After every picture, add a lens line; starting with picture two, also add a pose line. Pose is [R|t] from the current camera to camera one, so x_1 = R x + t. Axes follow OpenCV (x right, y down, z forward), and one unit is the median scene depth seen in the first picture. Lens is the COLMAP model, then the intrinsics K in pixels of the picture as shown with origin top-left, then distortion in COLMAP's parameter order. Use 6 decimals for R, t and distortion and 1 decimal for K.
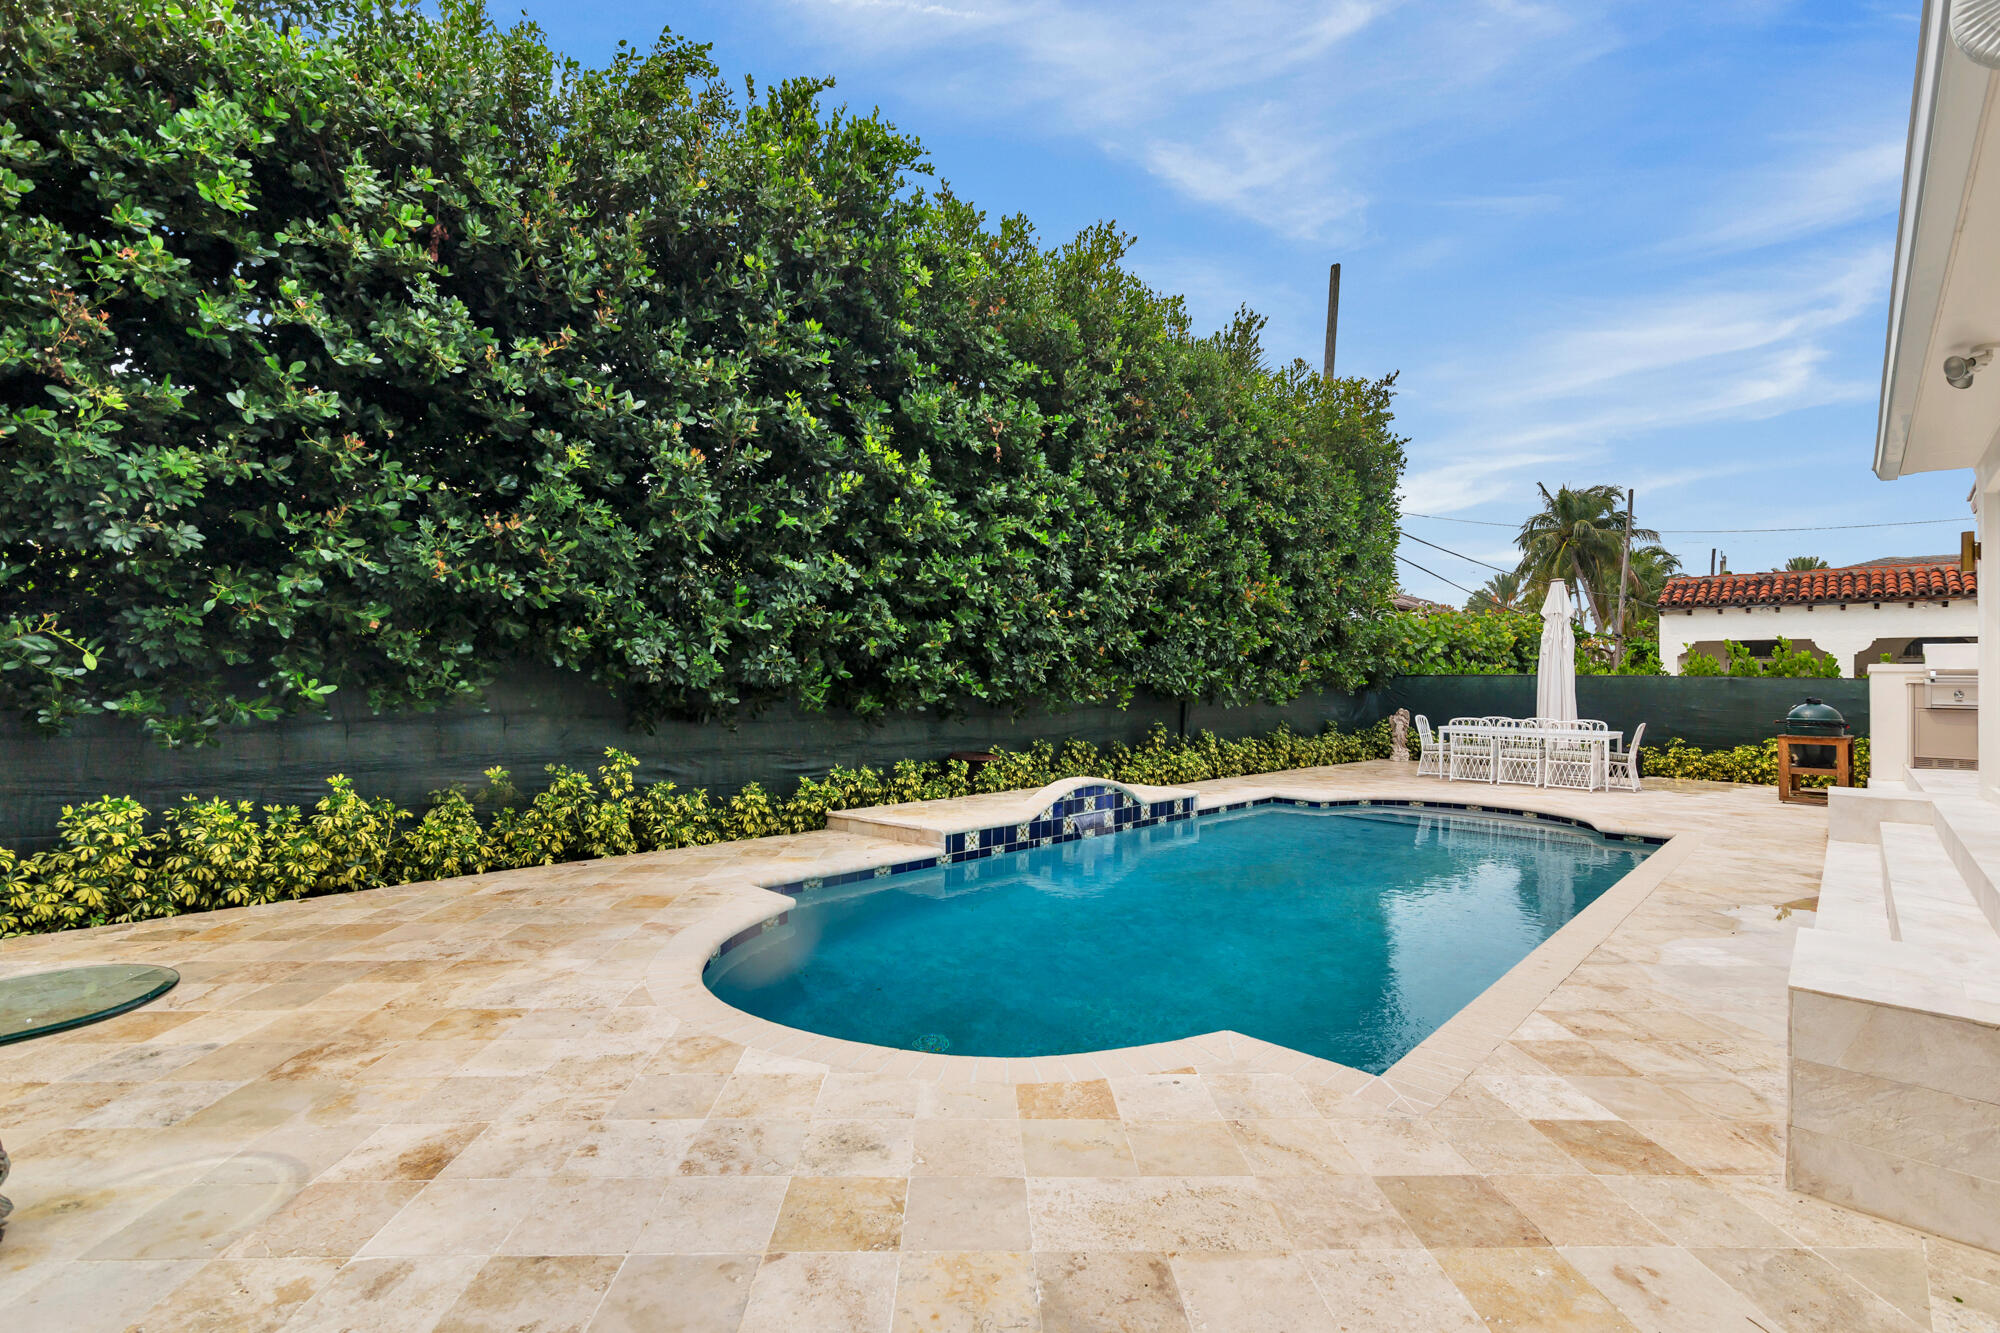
lens RADIAL K [[913.1, 0, 998.0], [0, 913.1, 676.5], [0, 0, 1]] dist [-0.000534, -0.000568]
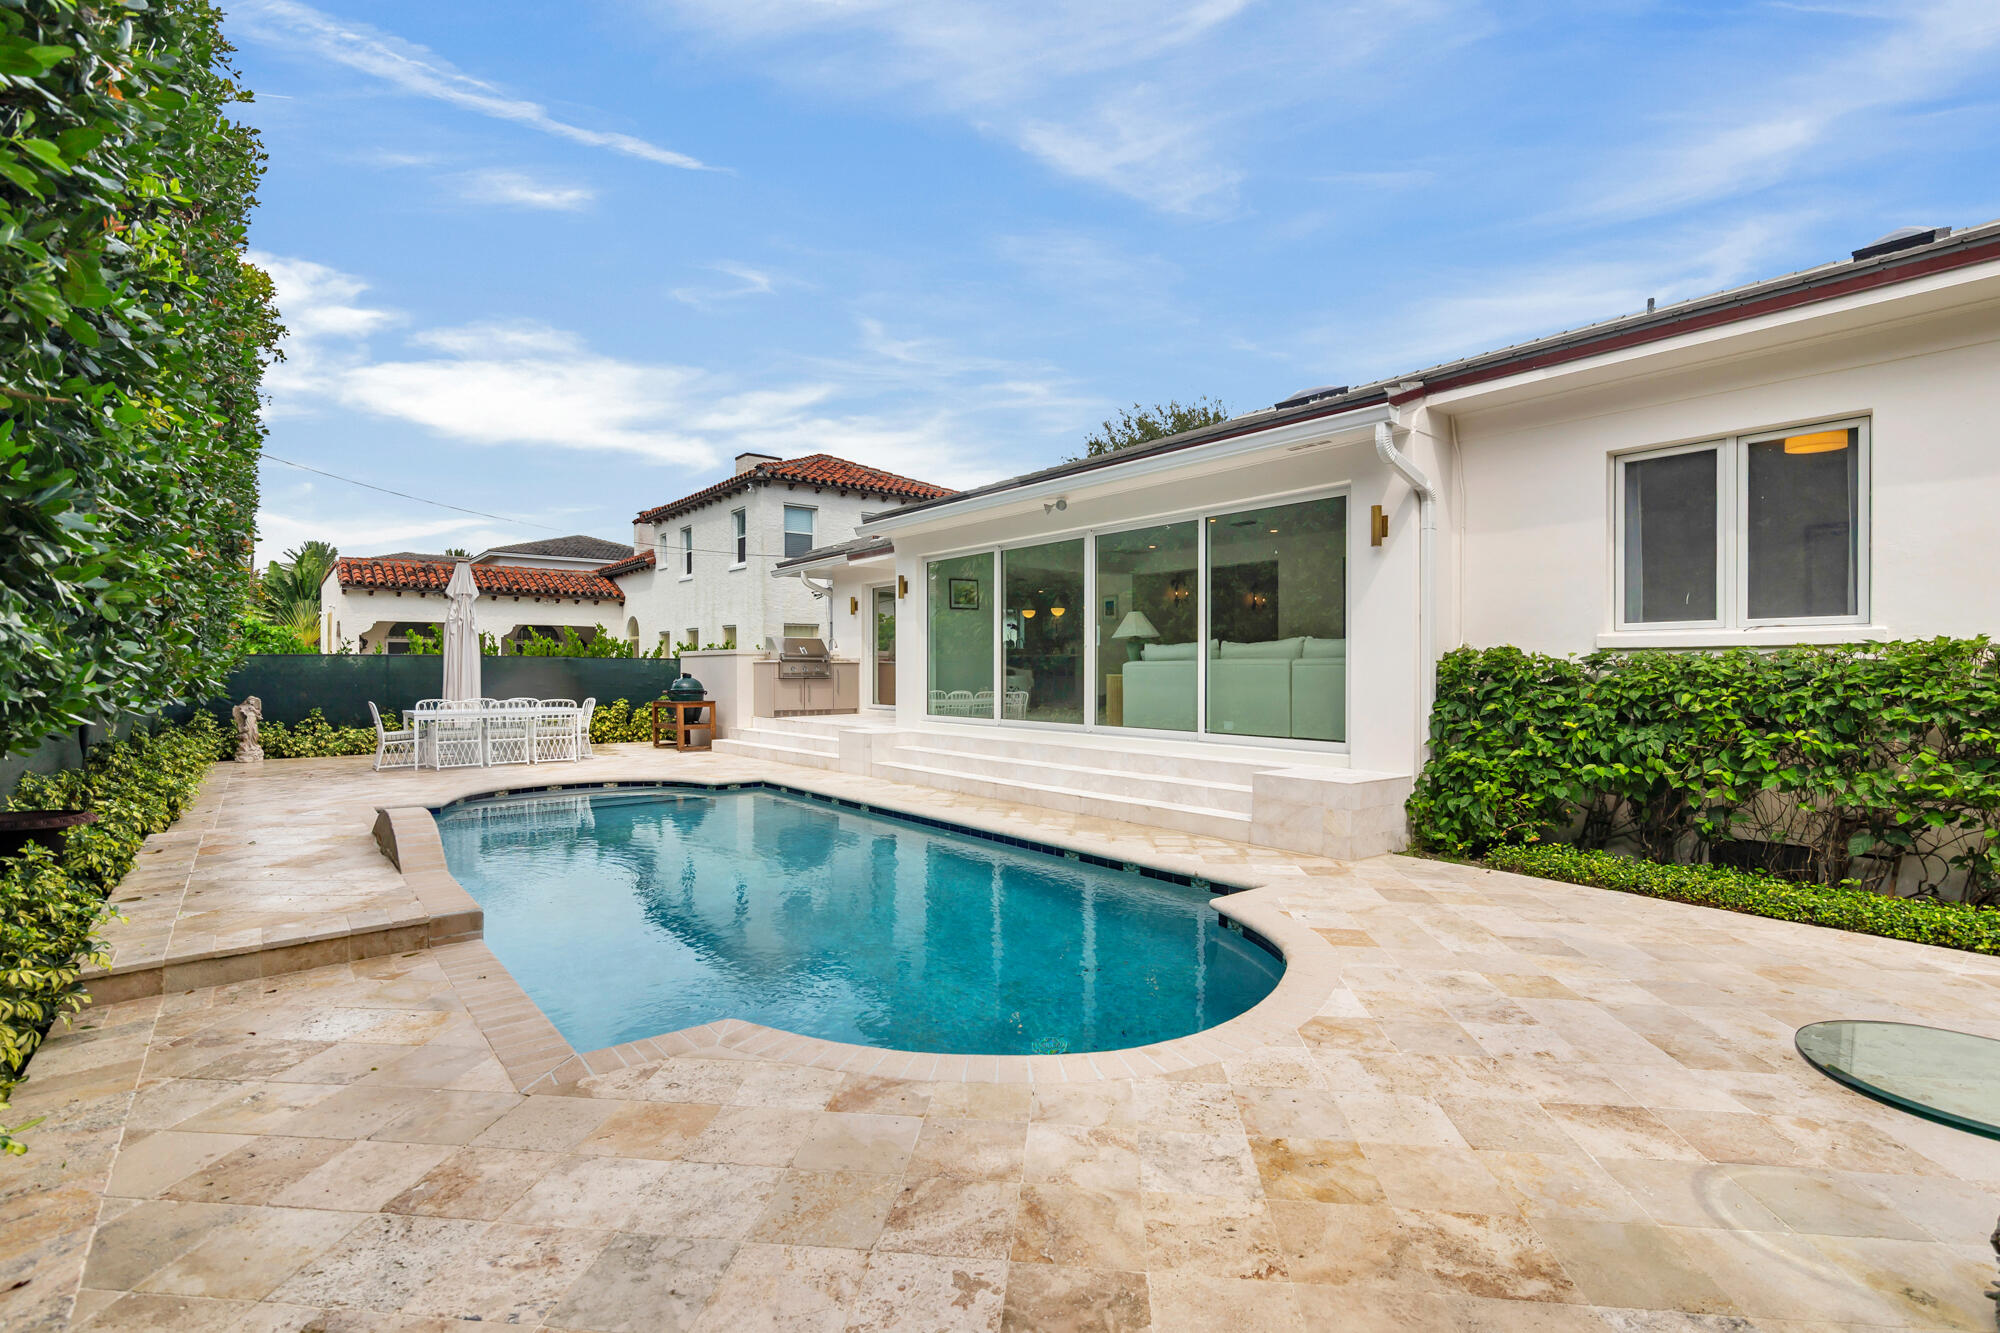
lens RADIAL K [[913.1, 0, 998.0], [0, 913.1, 676.5], [0, 0, 1]] dist [-0.000534, -0.000568]
pose [[0.144725, -0.023738, 0.989187, -1.449798], [-0.002327, 0.999701, 0.024330, -0.022214], [-0.989469, -0.005823, 0.144626, 1.270974]]
